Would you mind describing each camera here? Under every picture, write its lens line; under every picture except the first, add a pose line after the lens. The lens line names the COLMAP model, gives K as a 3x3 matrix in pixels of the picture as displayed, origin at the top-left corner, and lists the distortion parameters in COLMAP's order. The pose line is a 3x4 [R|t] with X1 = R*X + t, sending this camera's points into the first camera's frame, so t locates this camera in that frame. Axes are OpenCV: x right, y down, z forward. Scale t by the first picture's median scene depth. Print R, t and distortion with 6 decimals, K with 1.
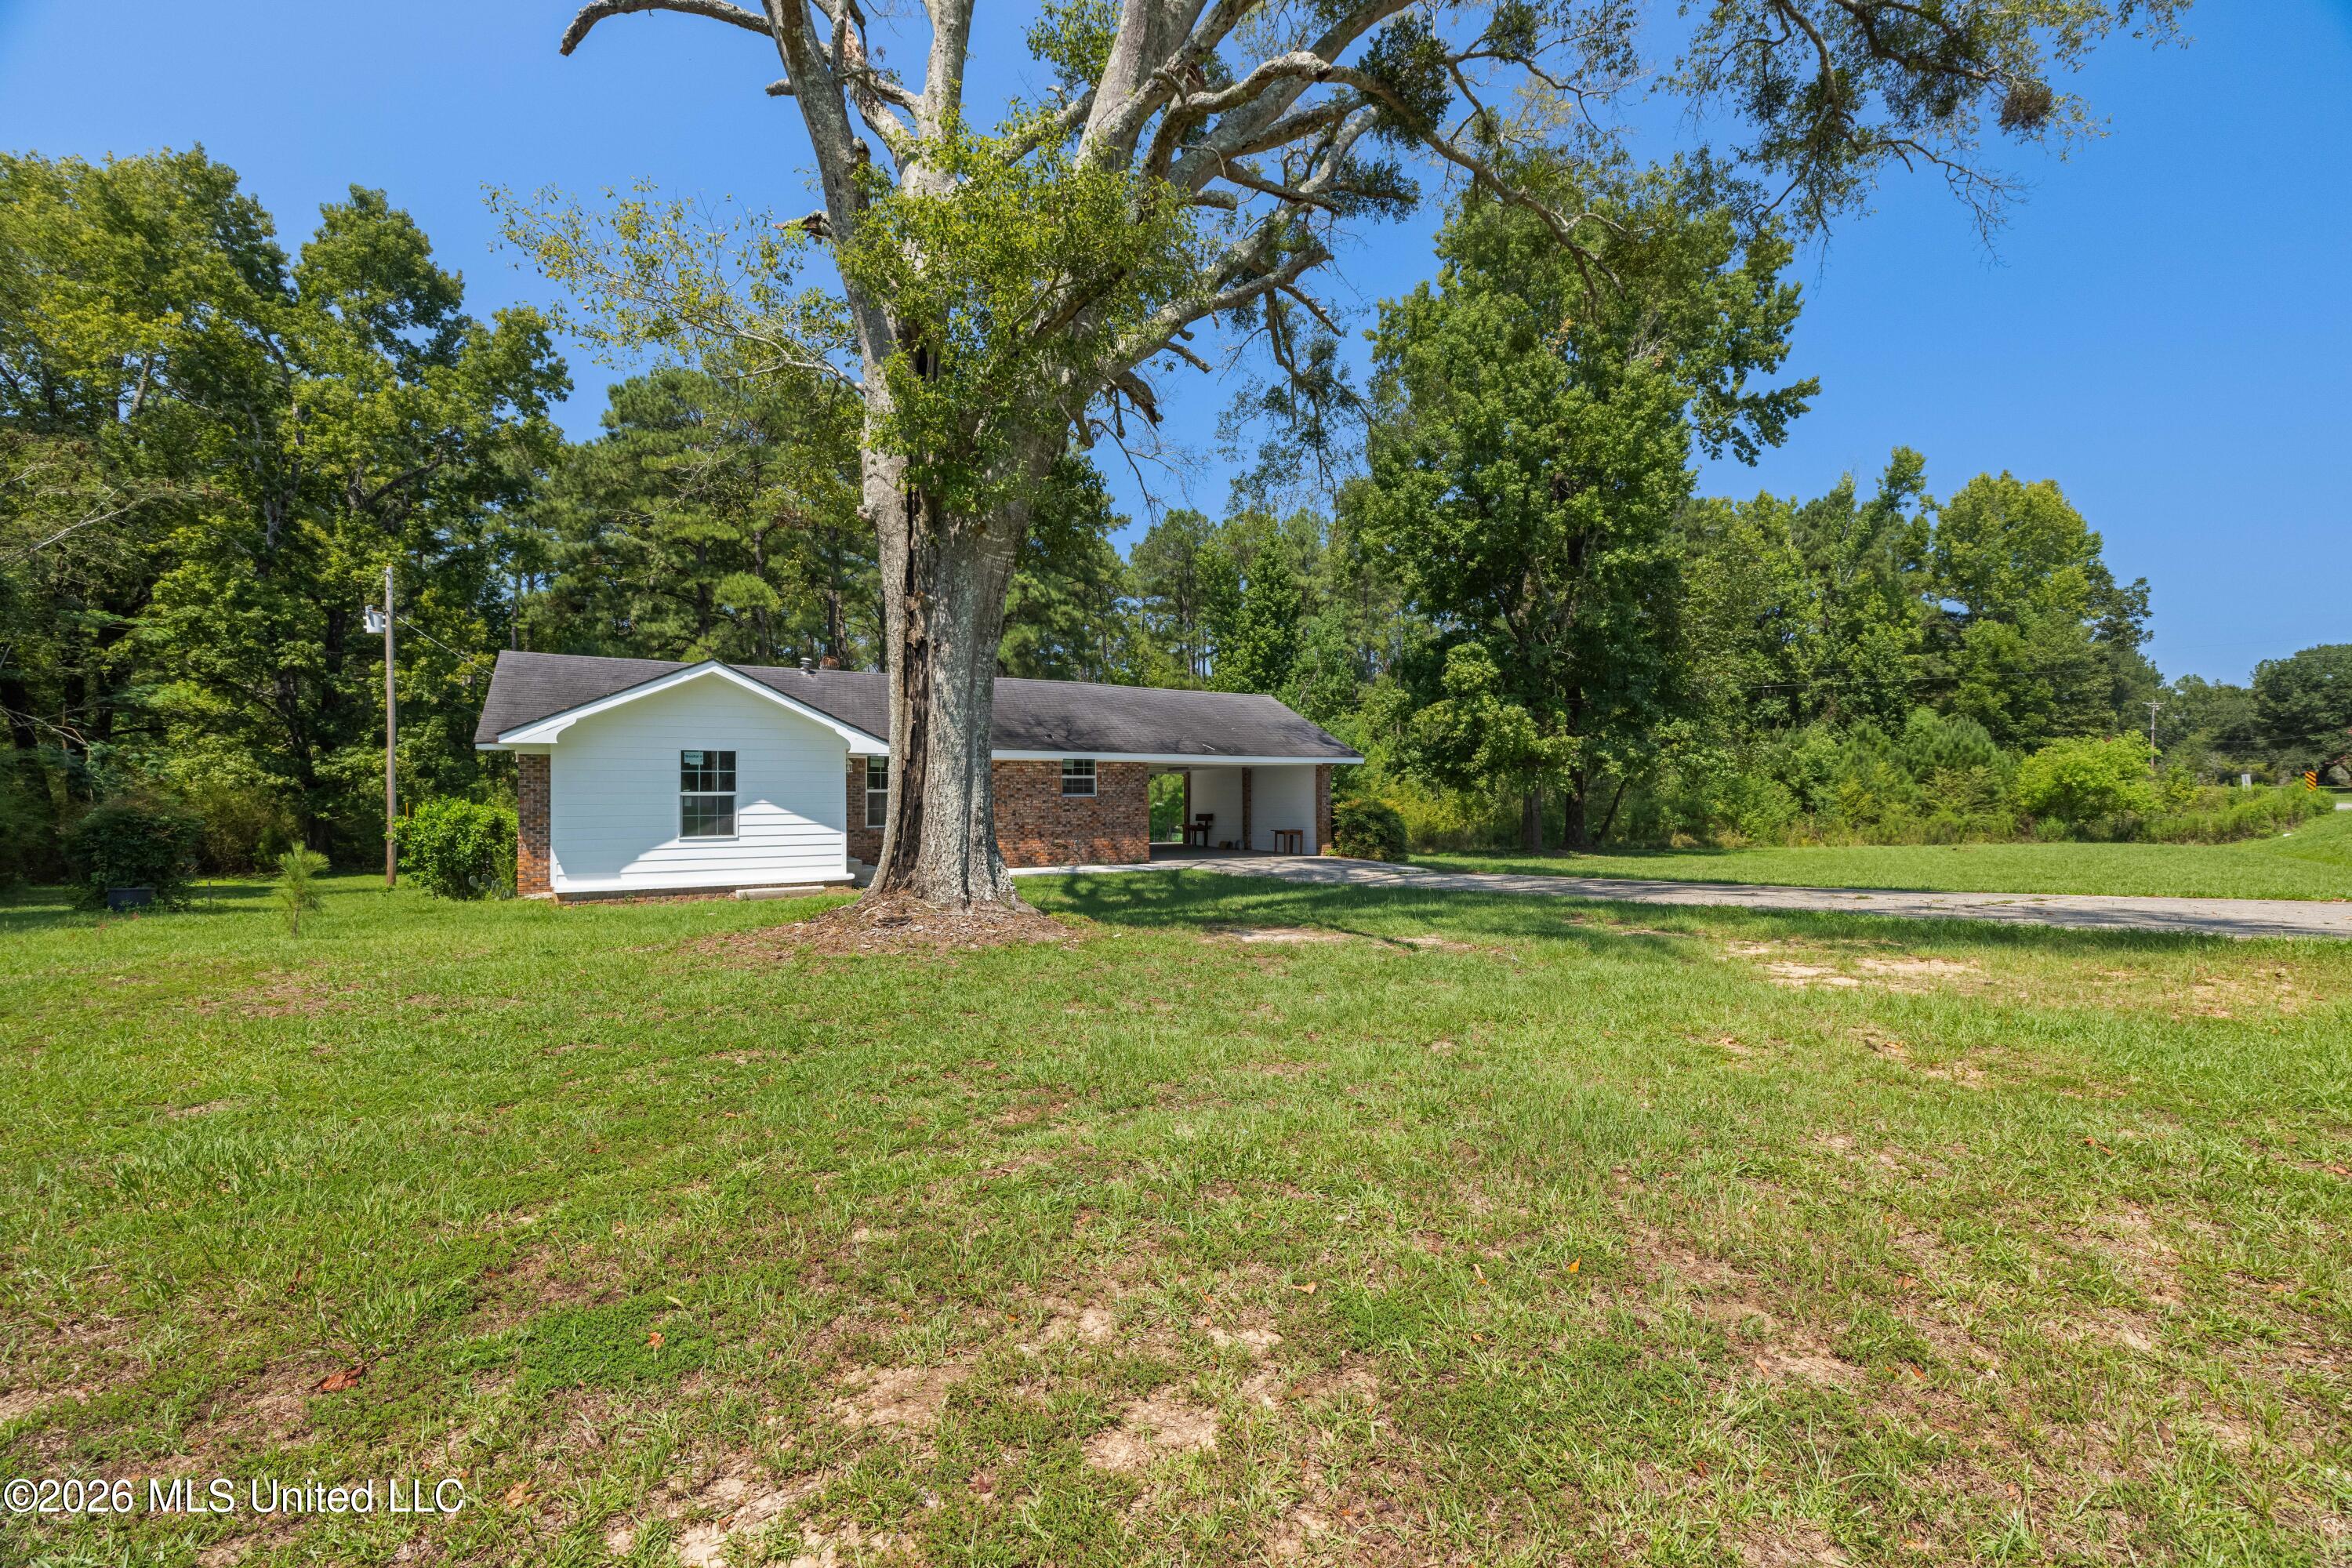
lens RADIAL K [[978.3, 0, 1176.0], [0, 978.3, 784.0], [0, 0, 1]] dist [-0.000178, -0.000043]
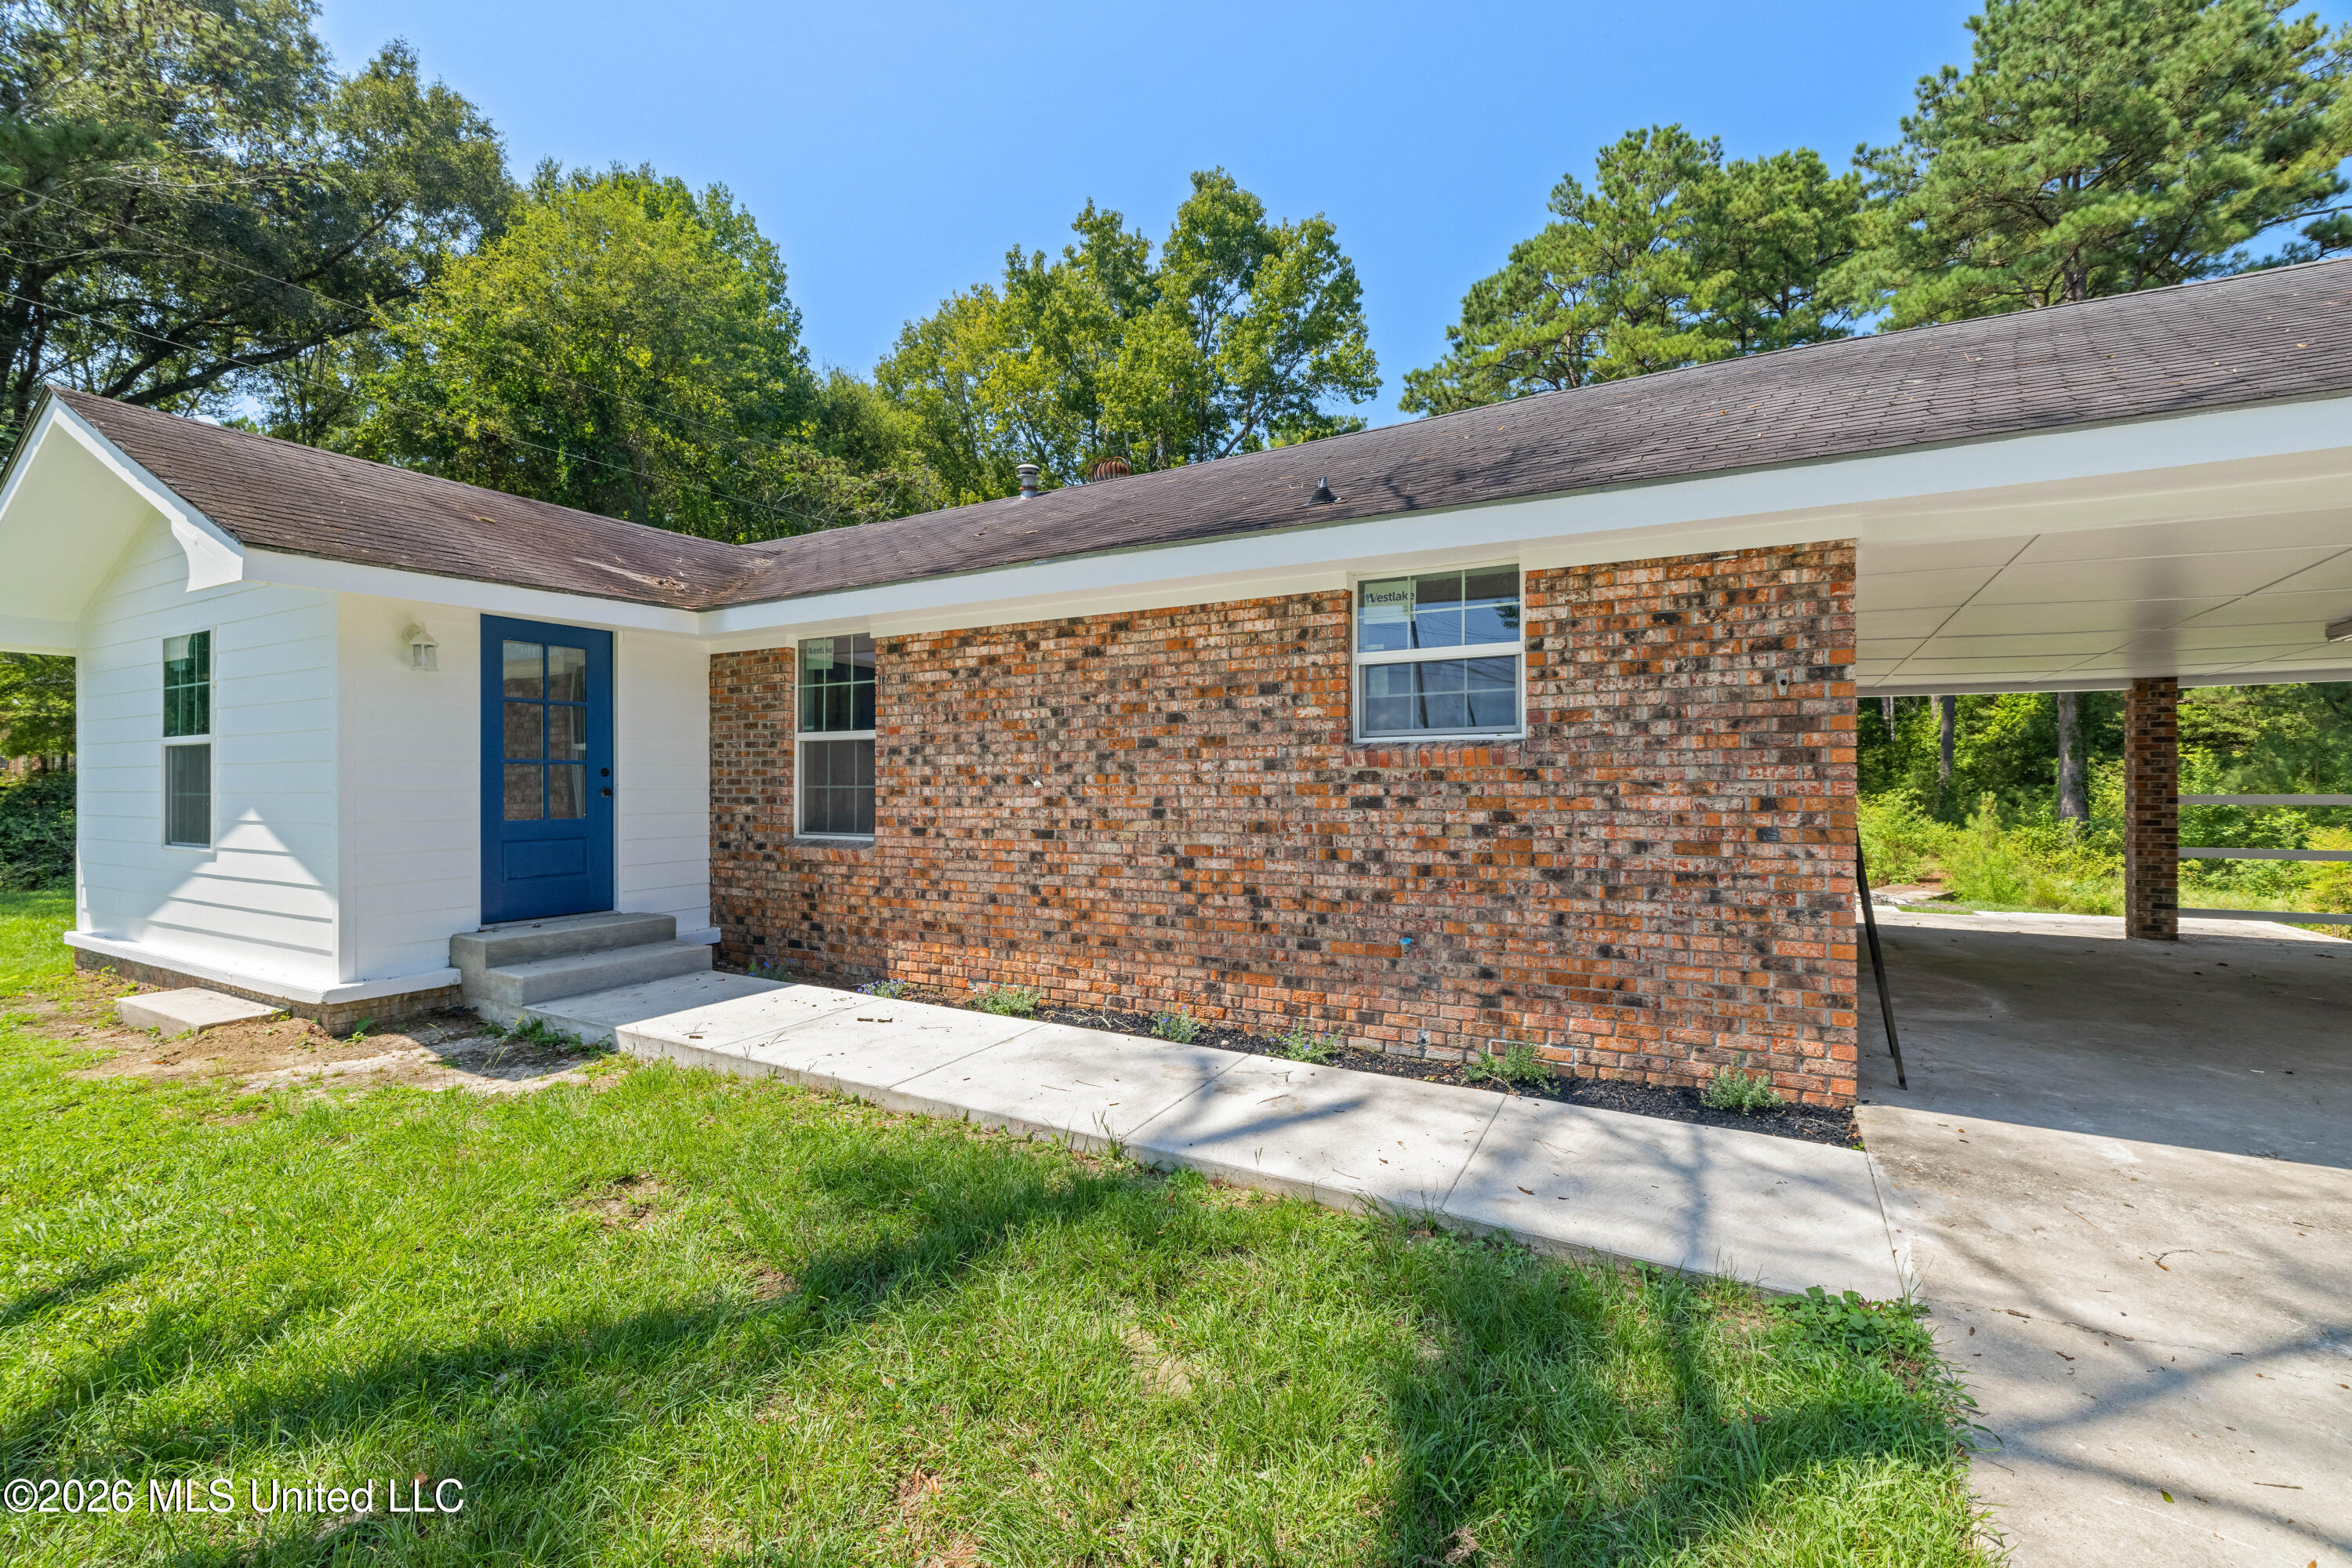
lens RADIAL K [[978.3, 0, 1176.0], [0, 978.3, 784.0], [0, 0, 1]] dist [-0.000178, -0.000043]
pose [[0.508796, 0.005212, -0.860871, 0.072395], [0.009146, 0.999893, 0.011459, 0.024080], [0.860838, -0.013704, 0.508694, 1.080295]]
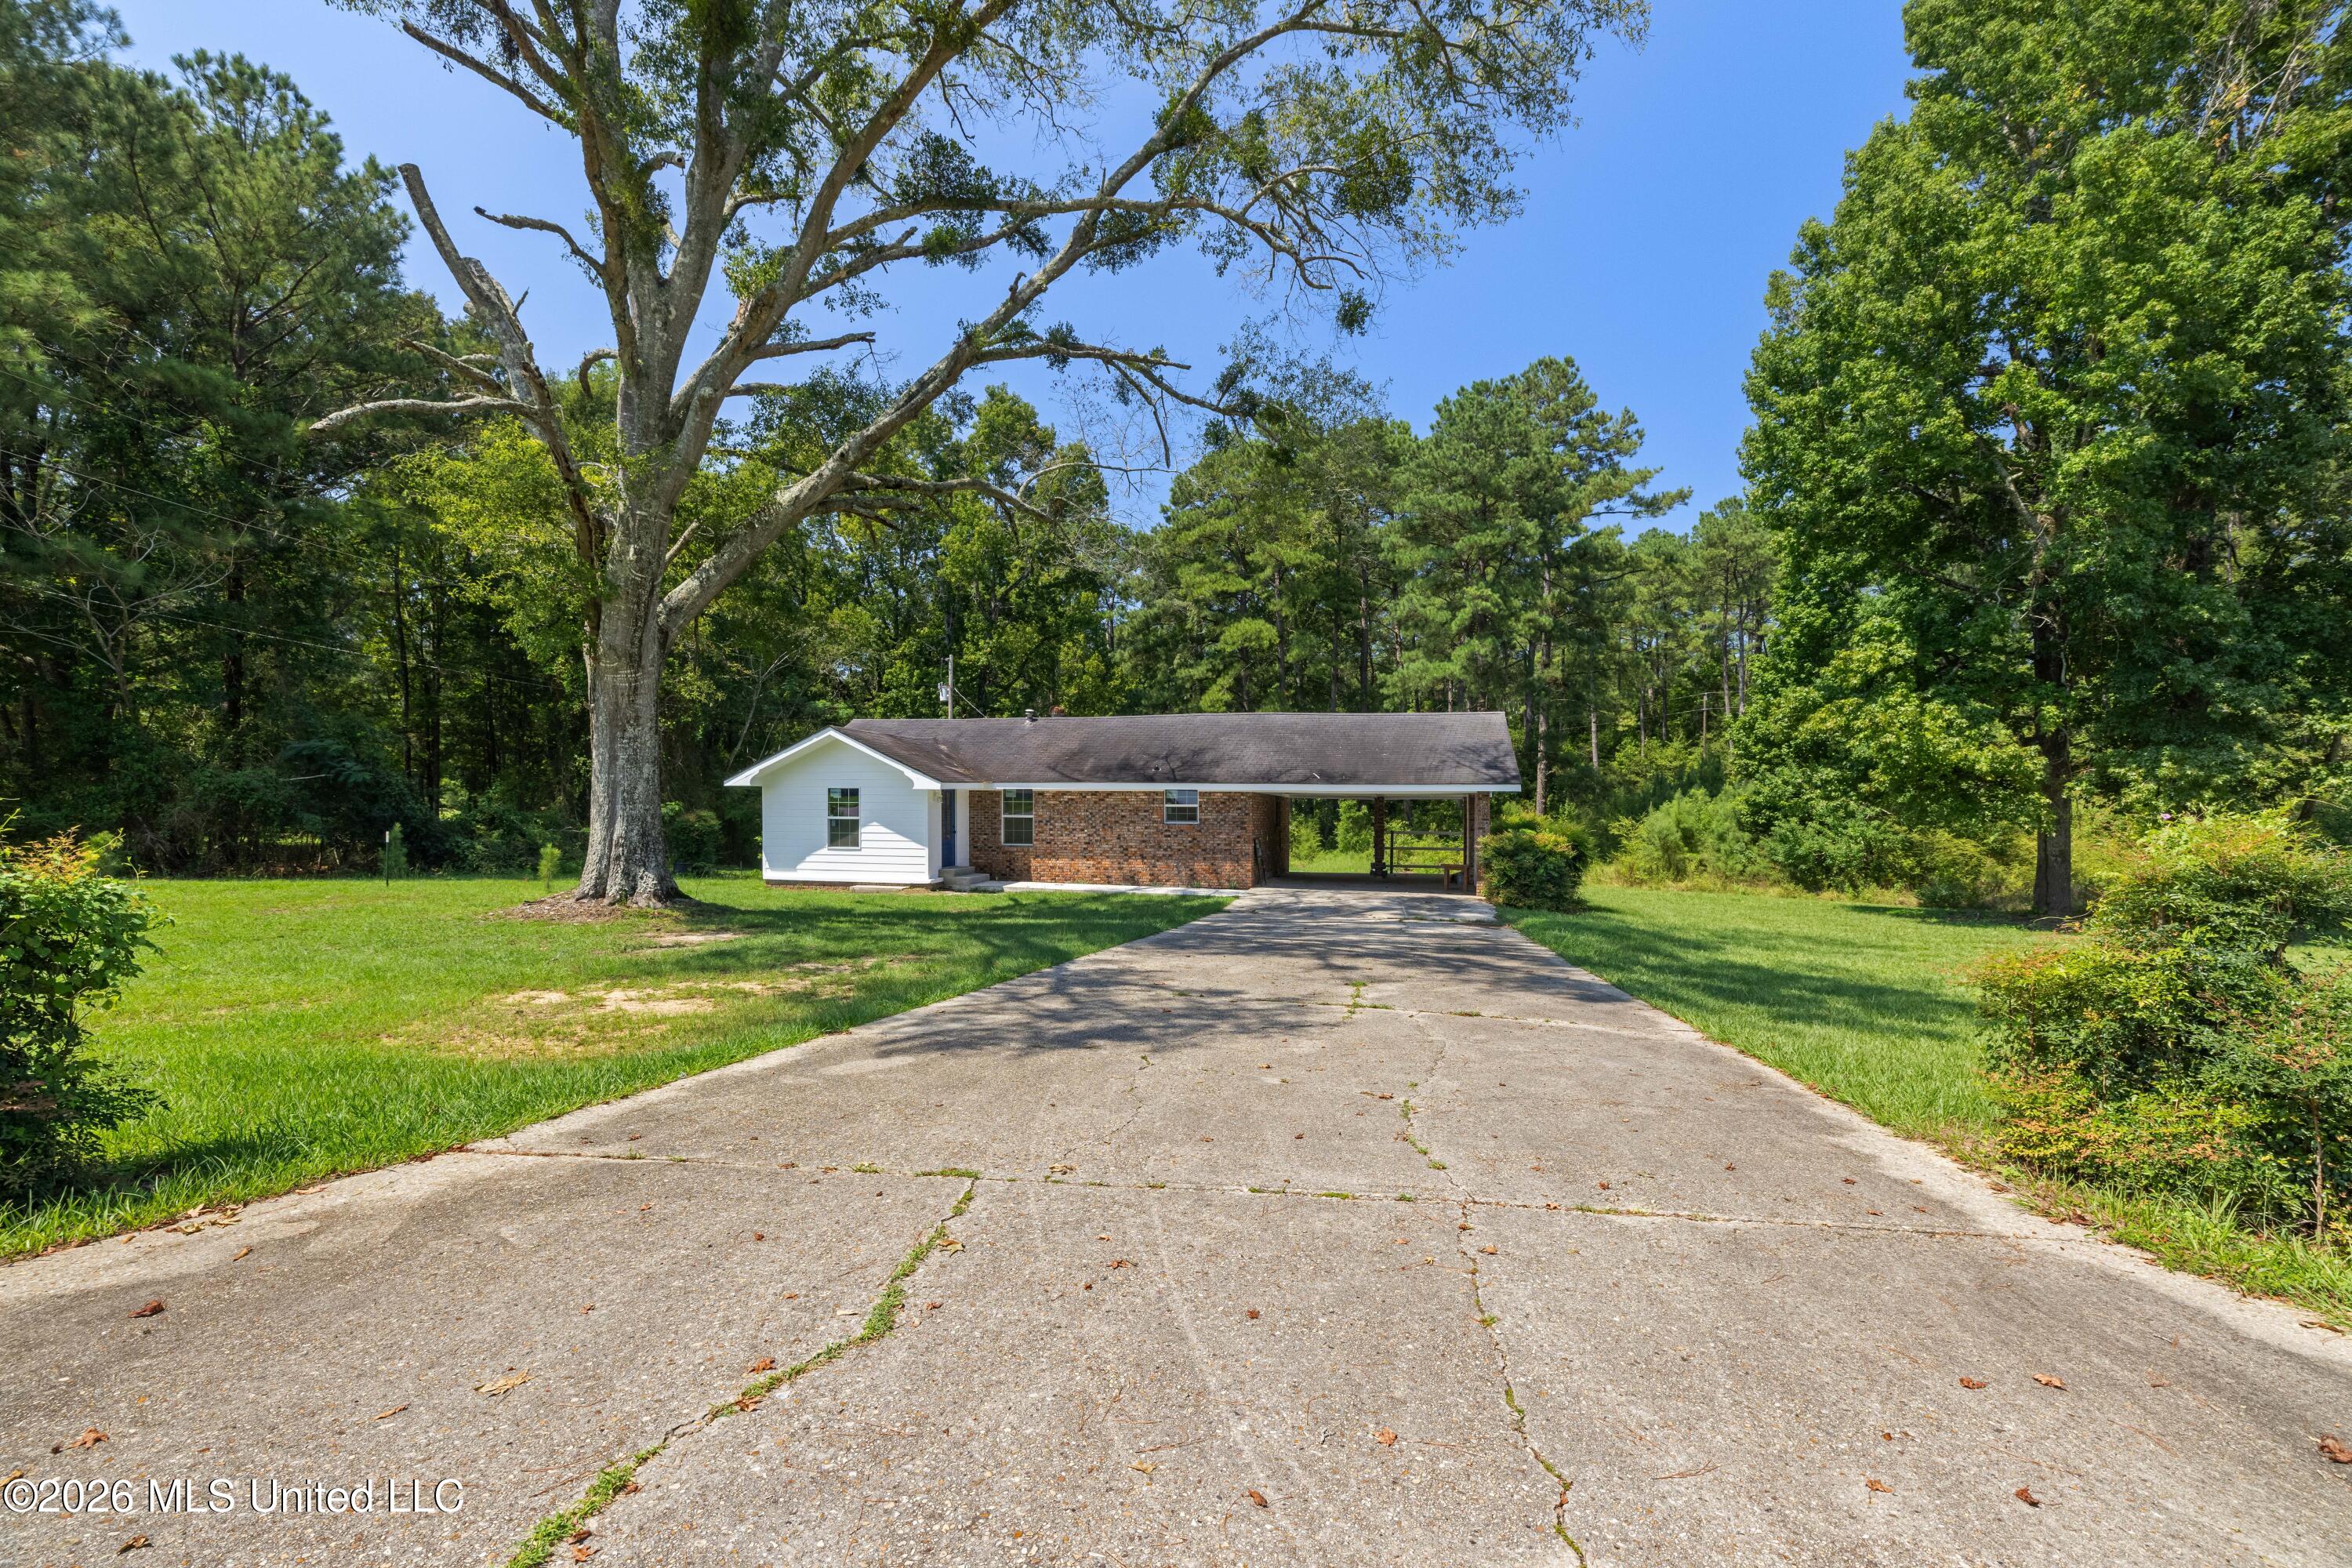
lens RADIAL K [[1006.2, 0, 1169.0], [0, 1006.2, 792.9], [0, 0, 1]] dist [-0.000269, 0.000018]
pose [[0.738828, 0.001480, -0.673893, 0.828531], [-0.004586, 0.999985, -0.002832, -0.022924], [0.673879, 0.005183, 0.738824, 0.209029]]
